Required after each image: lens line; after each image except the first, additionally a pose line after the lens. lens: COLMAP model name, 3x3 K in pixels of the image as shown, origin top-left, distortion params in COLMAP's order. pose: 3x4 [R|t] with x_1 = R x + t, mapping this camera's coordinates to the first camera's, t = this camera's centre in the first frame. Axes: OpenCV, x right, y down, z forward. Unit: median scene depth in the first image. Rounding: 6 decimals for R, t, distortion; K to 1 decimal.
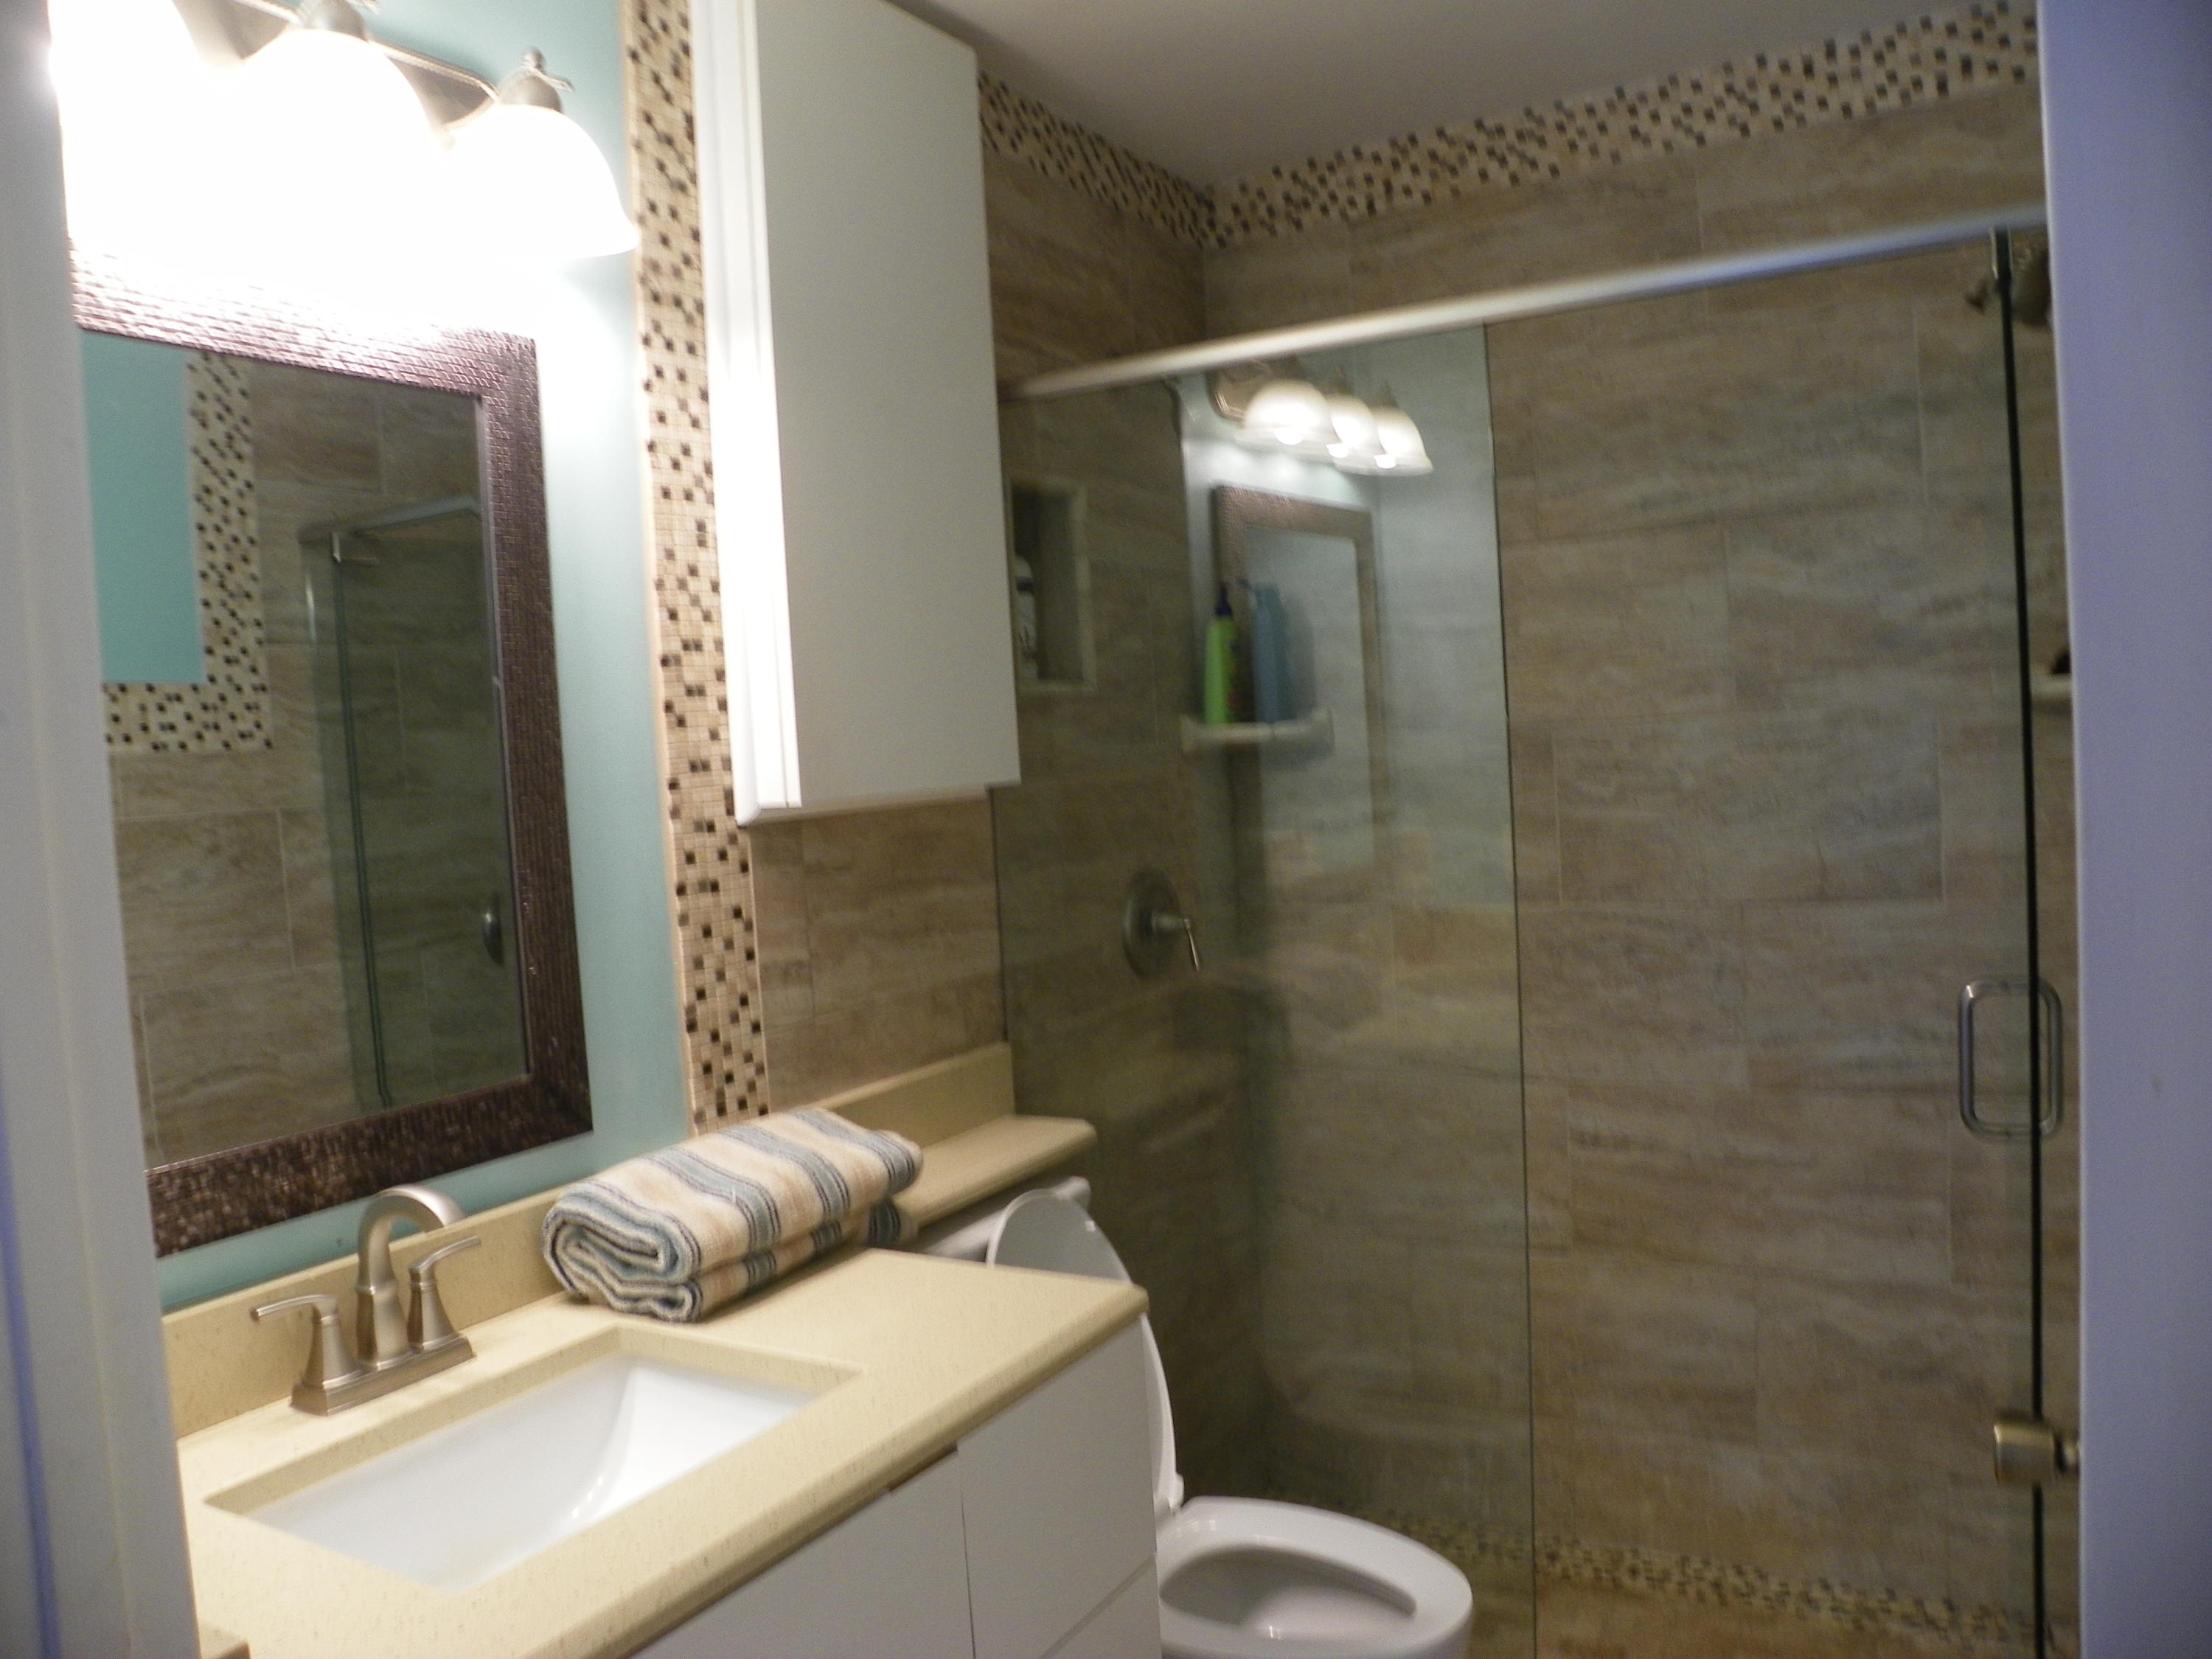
lens RADIAL K [[1671.6, 0, 1105.1], [0, 1671.6, 823.8], [0, 0, 1]] dist [-0.163119, 0.105830]
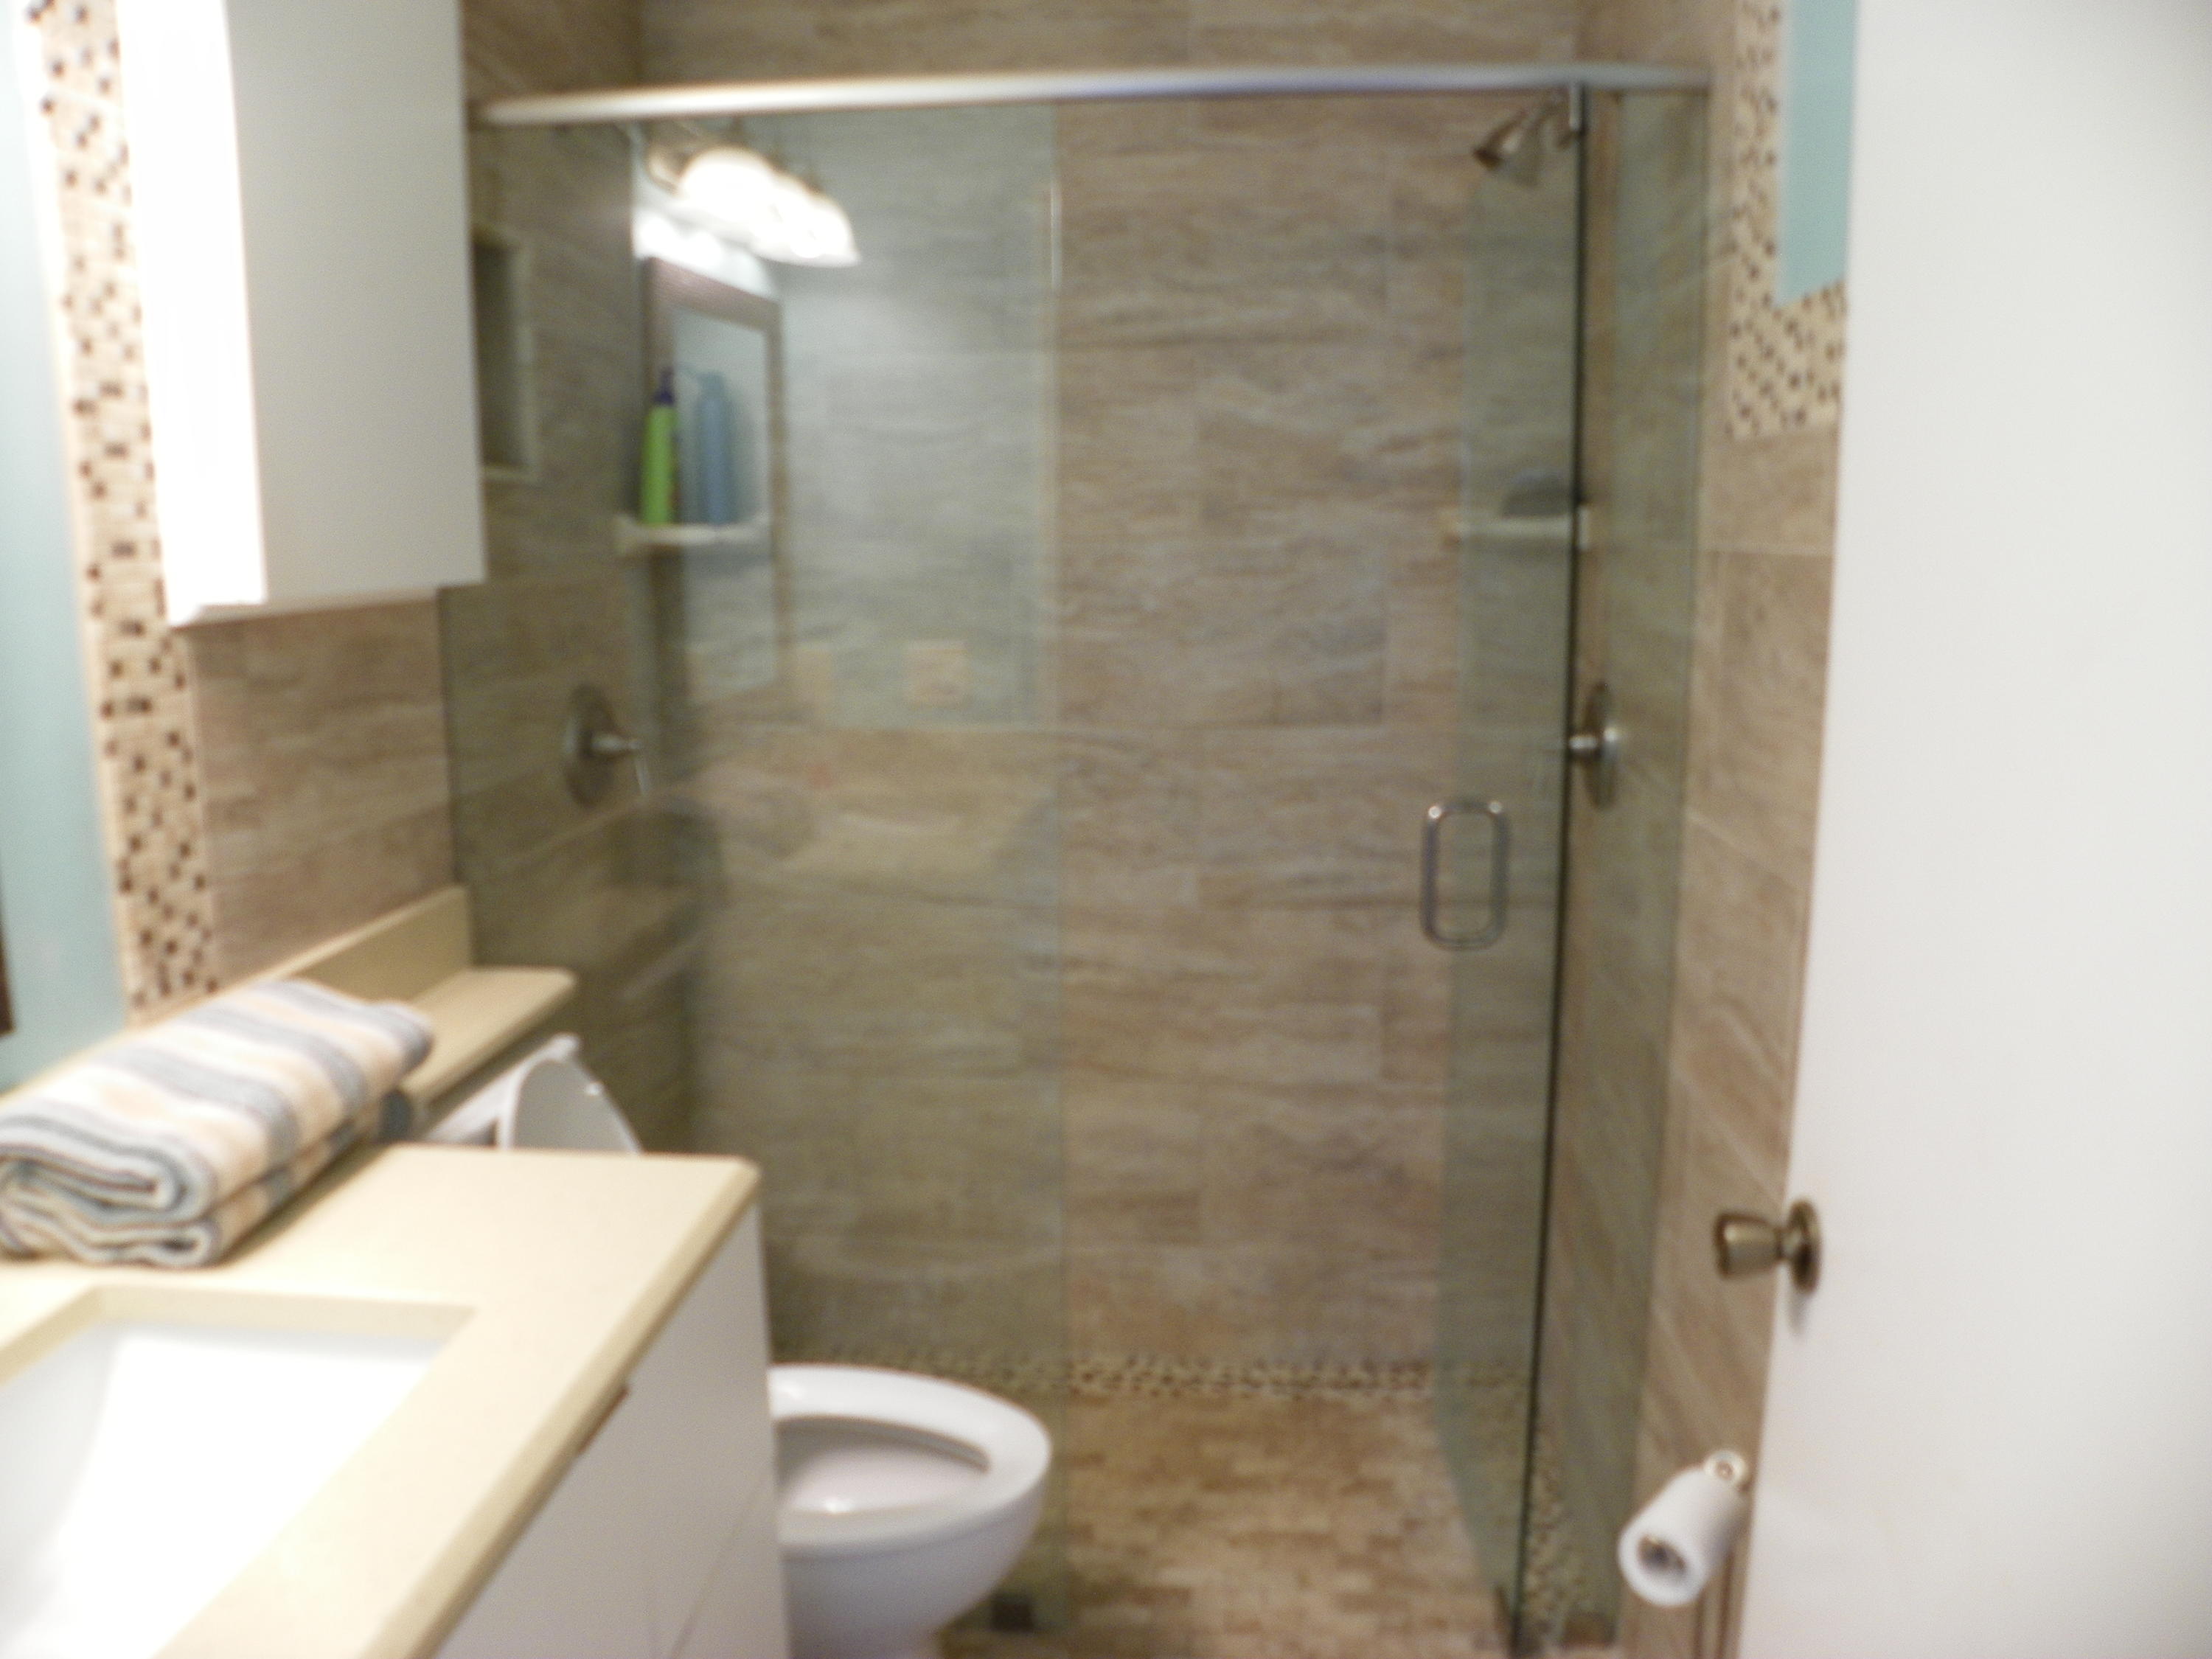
lens RADIAL K [[1671.6, 0, 1105.1], [0, 1671.6, 823.8], [0, 0, 1]] dist [-0.163119, 0.105830]
pose [[0.898243, -0.023812, 0.438854, -0.158164], [-0.024493, 0.994267, 0.104081, 0.003941], [-0.438817, -0.104239, 0.892510, 0.122251]]
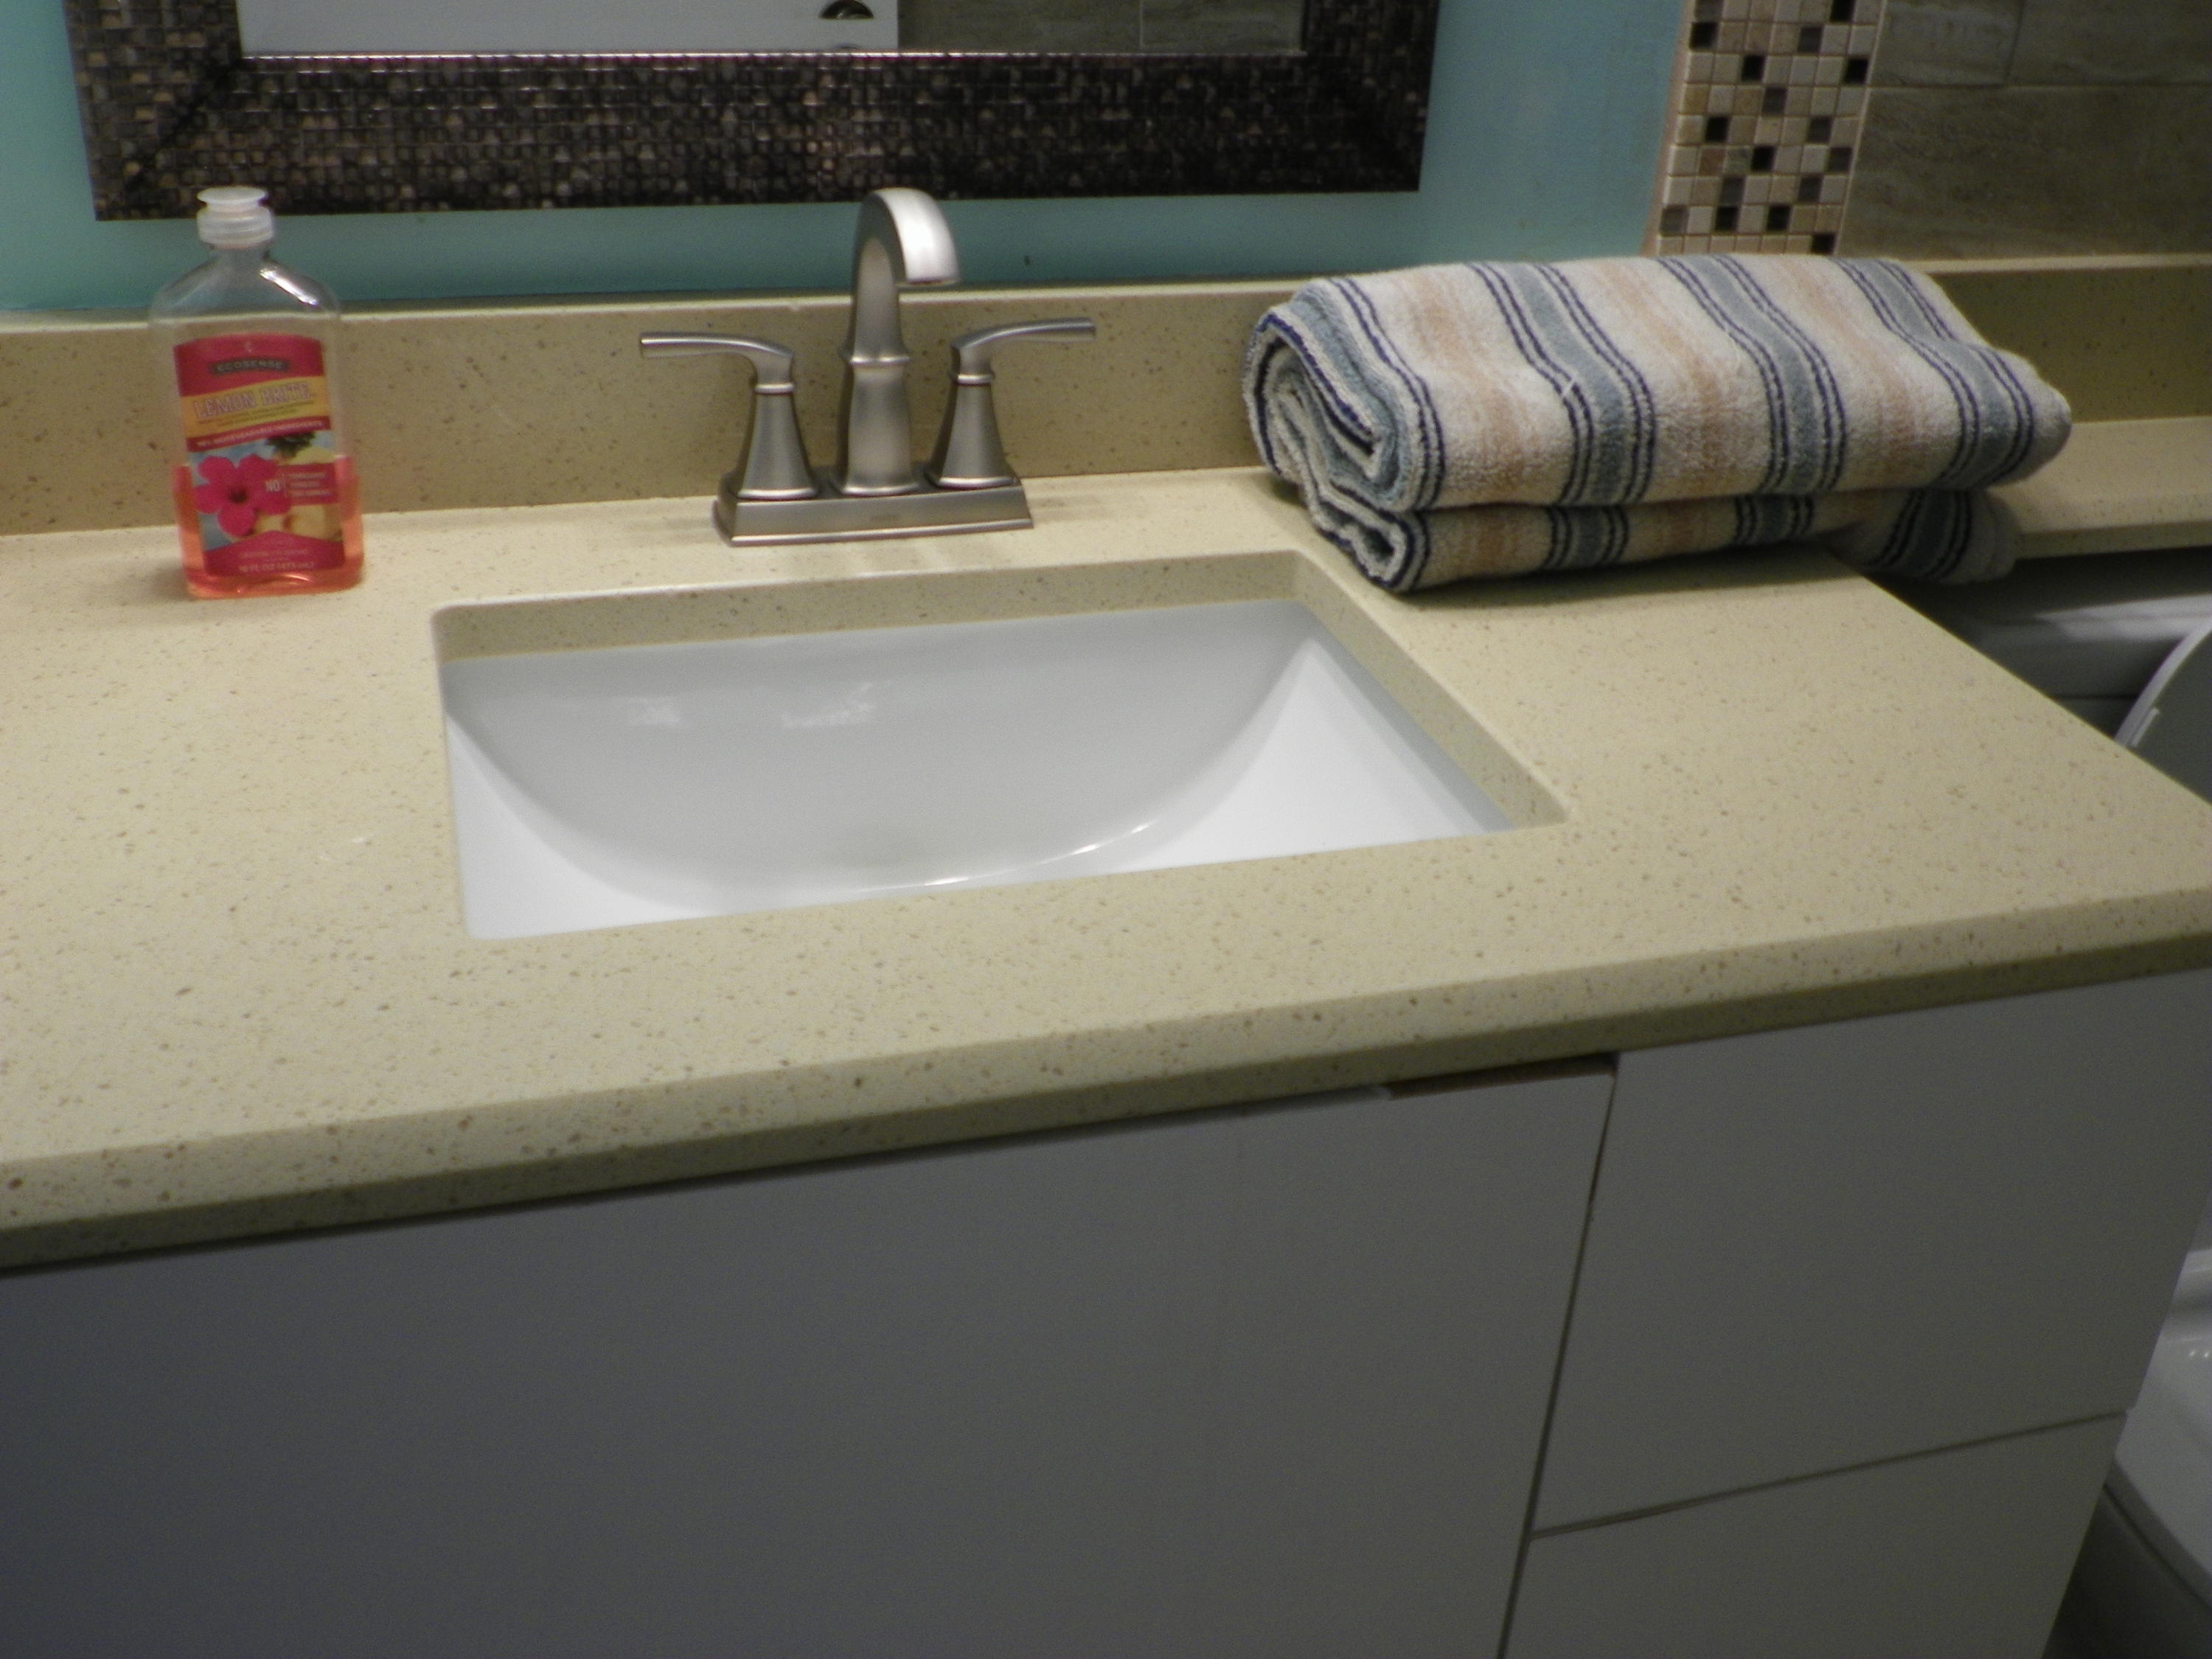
lens RADIAL K [[2249.2, 0, 1106.0], [0, 2249.2, 829.5], [0, 0, 1]] dist [-0.029536, -0.004052]
pose [[0.728848, 0.405194, -0.551904, 0.084478], [-0.124511, 0.871081, 0.475095, 0.032402], [0.673259, -0.277554, 0.685336, 0.336349]]
